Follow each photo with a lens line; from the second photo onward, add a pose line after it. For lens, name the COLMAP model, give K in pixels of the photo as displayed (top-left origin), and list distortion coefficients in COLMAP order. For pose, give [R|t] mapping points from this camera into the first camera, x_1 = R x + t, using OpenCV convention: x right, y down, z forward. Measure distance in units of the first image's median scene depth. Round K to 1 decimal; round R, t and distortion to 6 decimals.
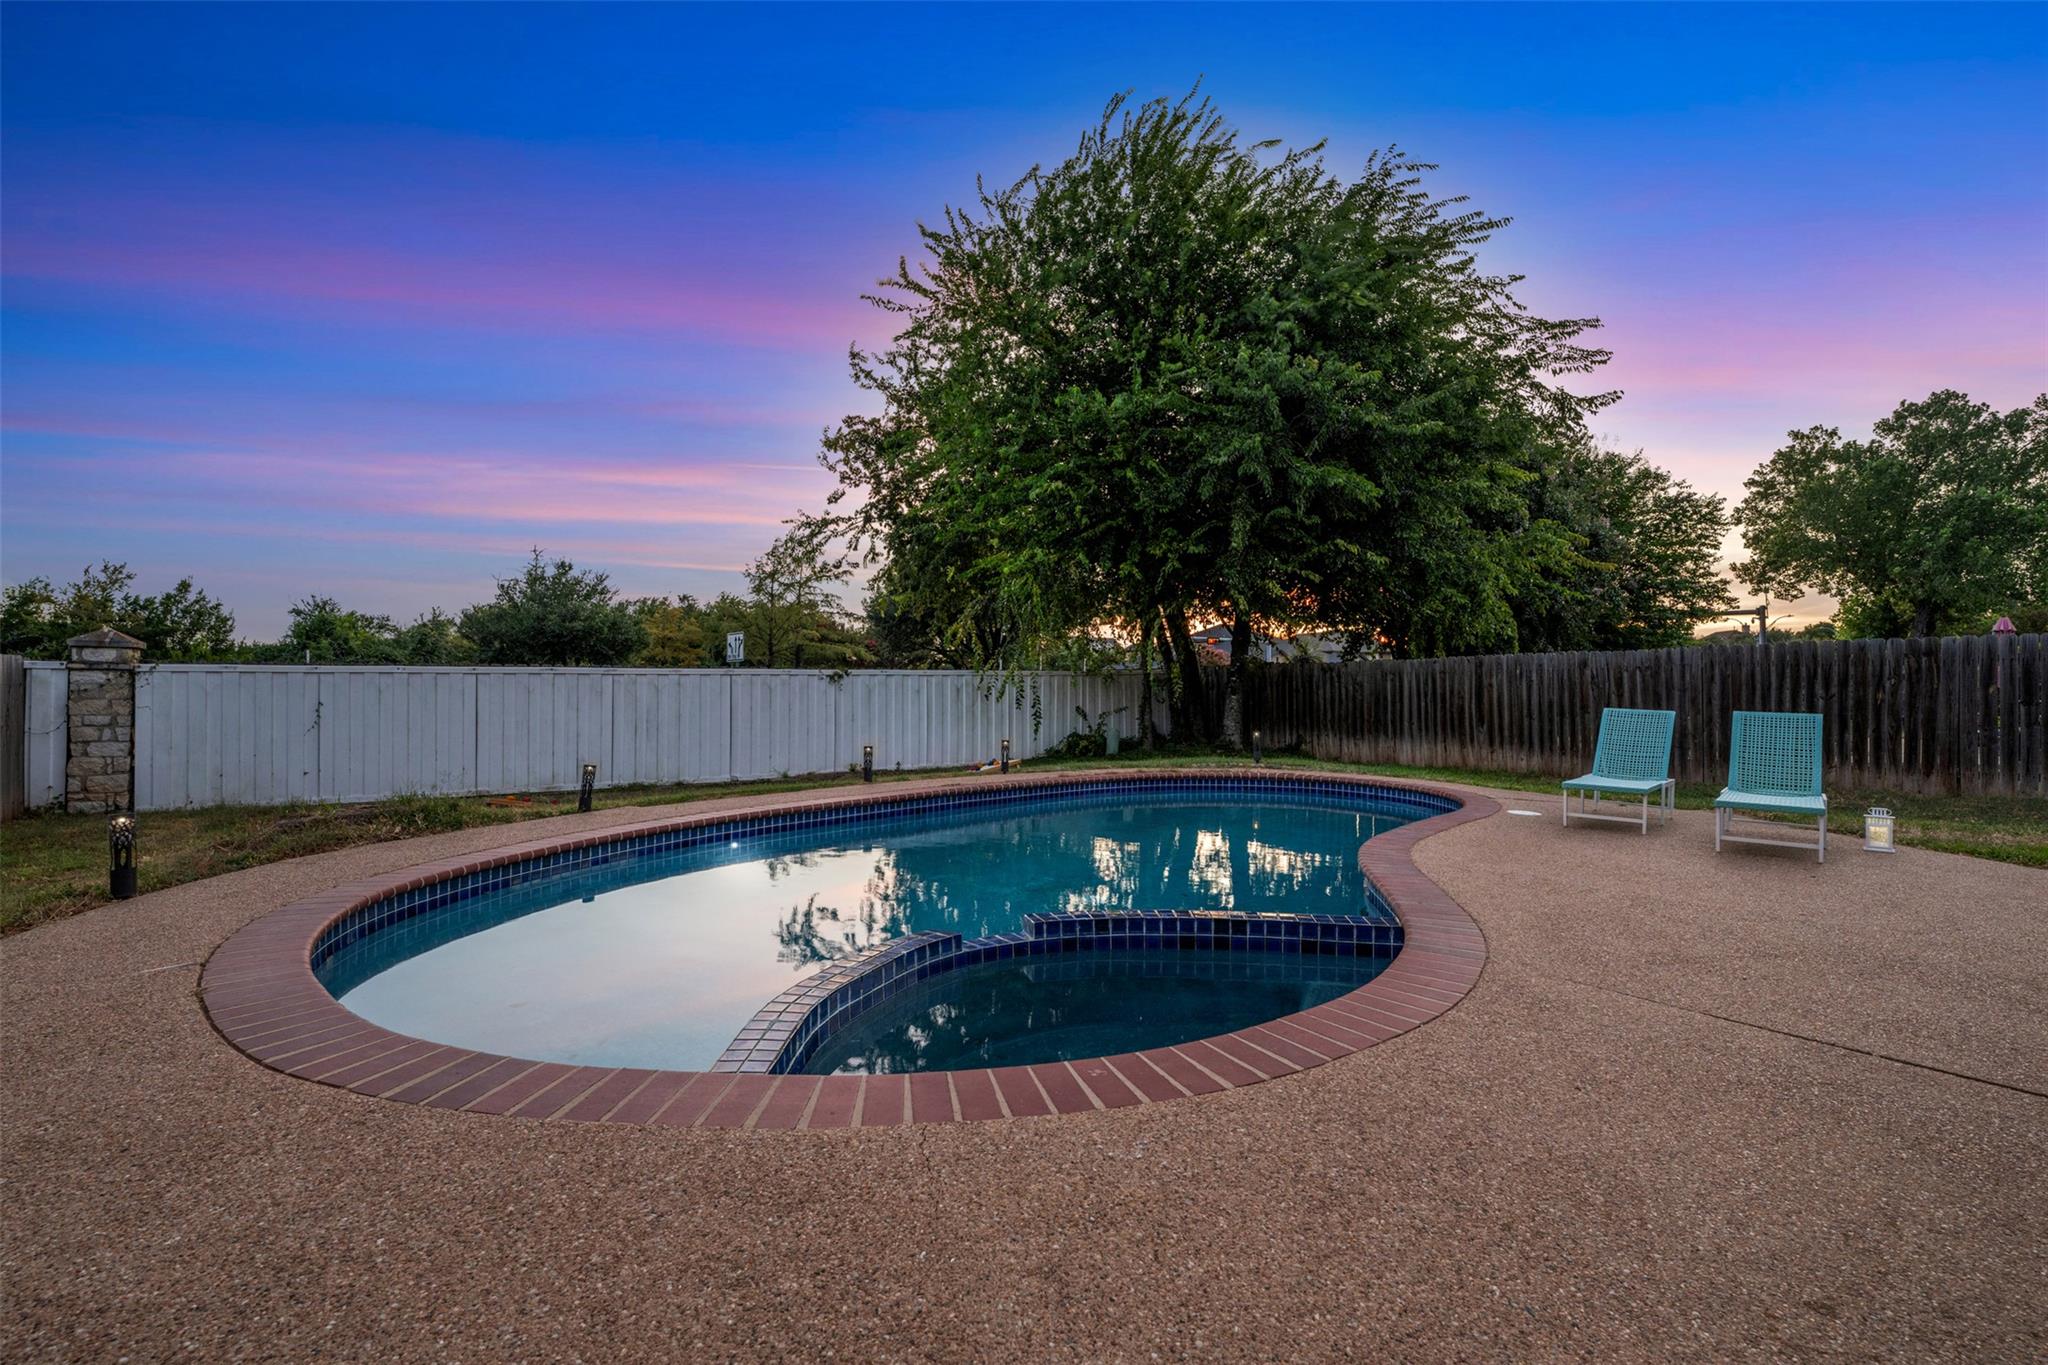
lens RADIAL K [[909.1, 0, 1029.4], [0, 909.1, 675.6], [0, 0, 1]] dist [-0.001466, -0.000718]
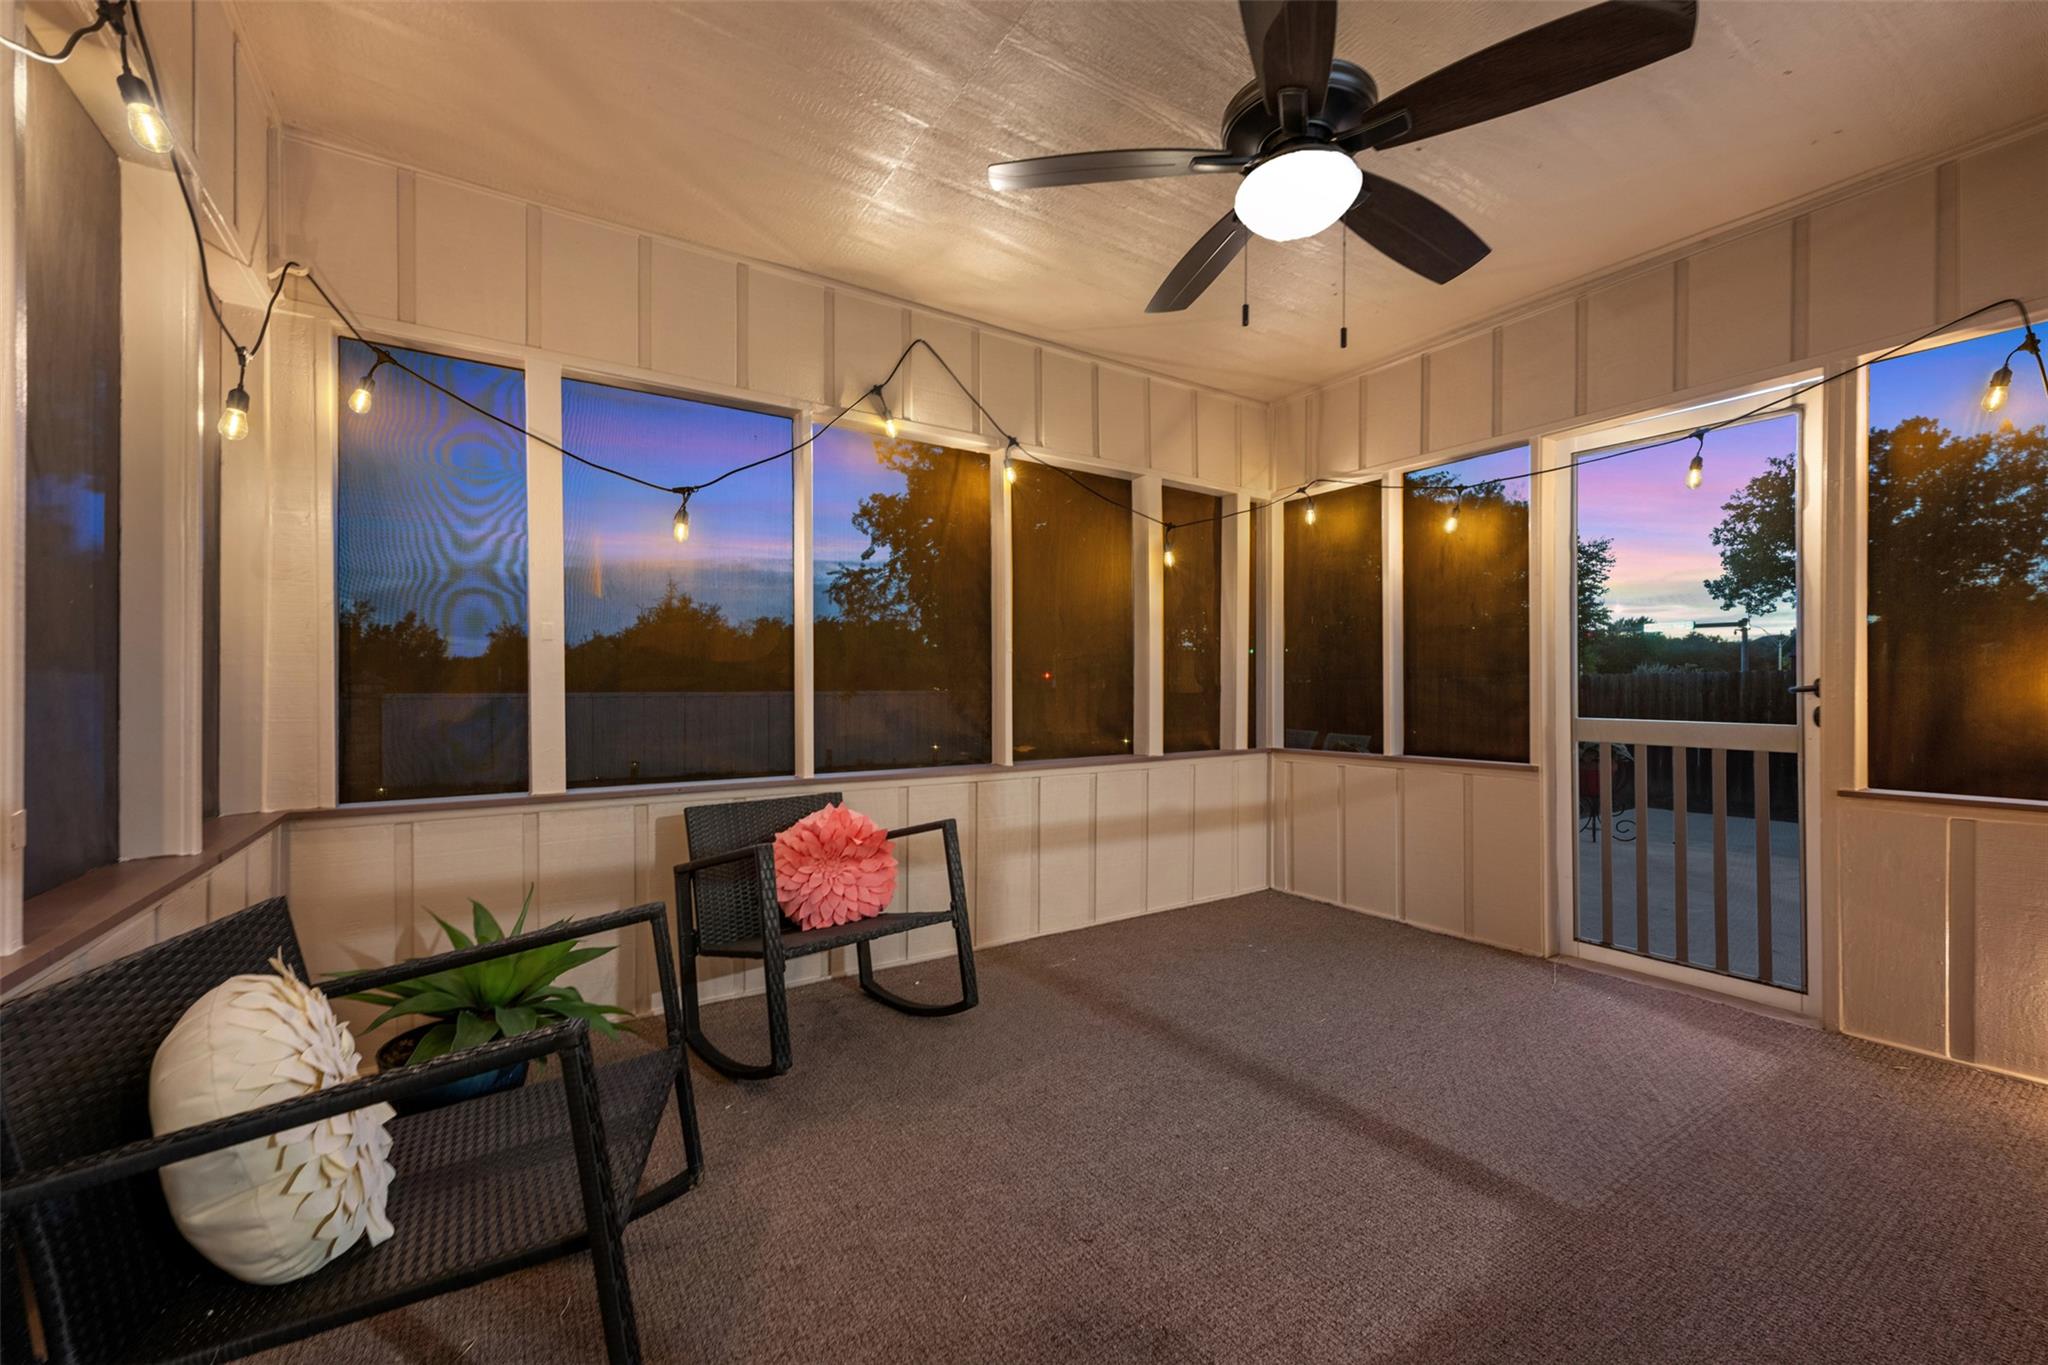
lens RADIAL K [[811.6, 0, 1024.0], [0, 811.6, 682.5], [0, 0, 1]] dist [-0.001388, 0.000044]
pose [[0.994636, -0.001061, -0.103434, 0.205461], [0.001664, 0.999982, 0.005748, -0.028921], [0.103426, -0.005890, 0.994620, -0.217341]]
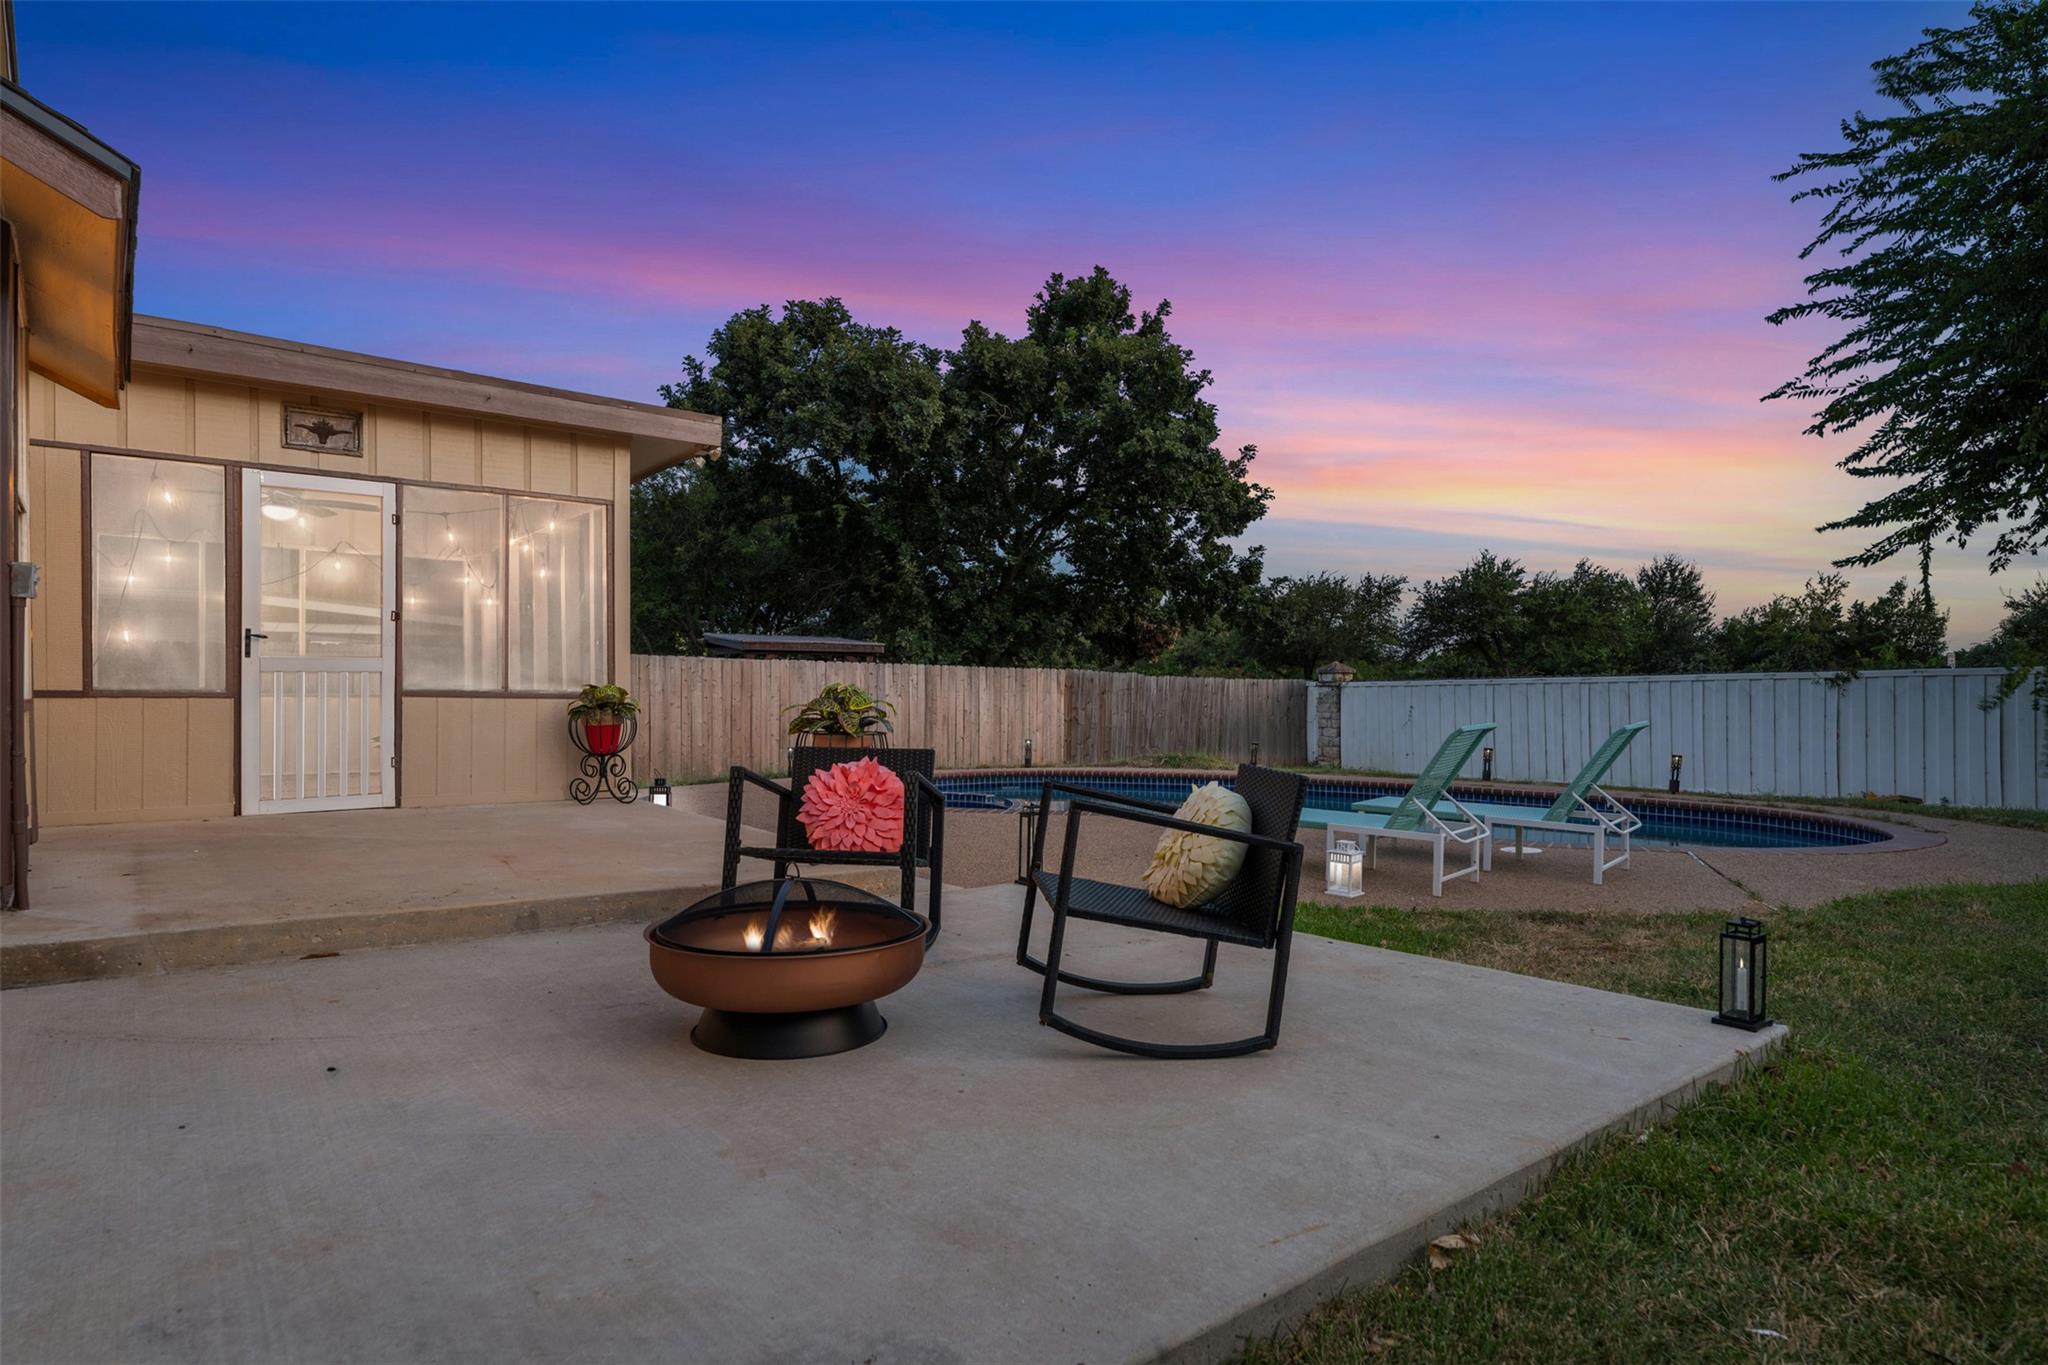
lens RADIAL K [[1141.2, 0, 1024.0], [0, 1141.2, 682.5], [0, 0, 1]] dist [0.001535, -0.000136]
pose [[0.005328, -0.014789, -0.999876, 0.817922], [0.015996, 0.999764, -0.014702, 0.006780], [0.999858, -0.015916, 0.005564, 0.290765]]
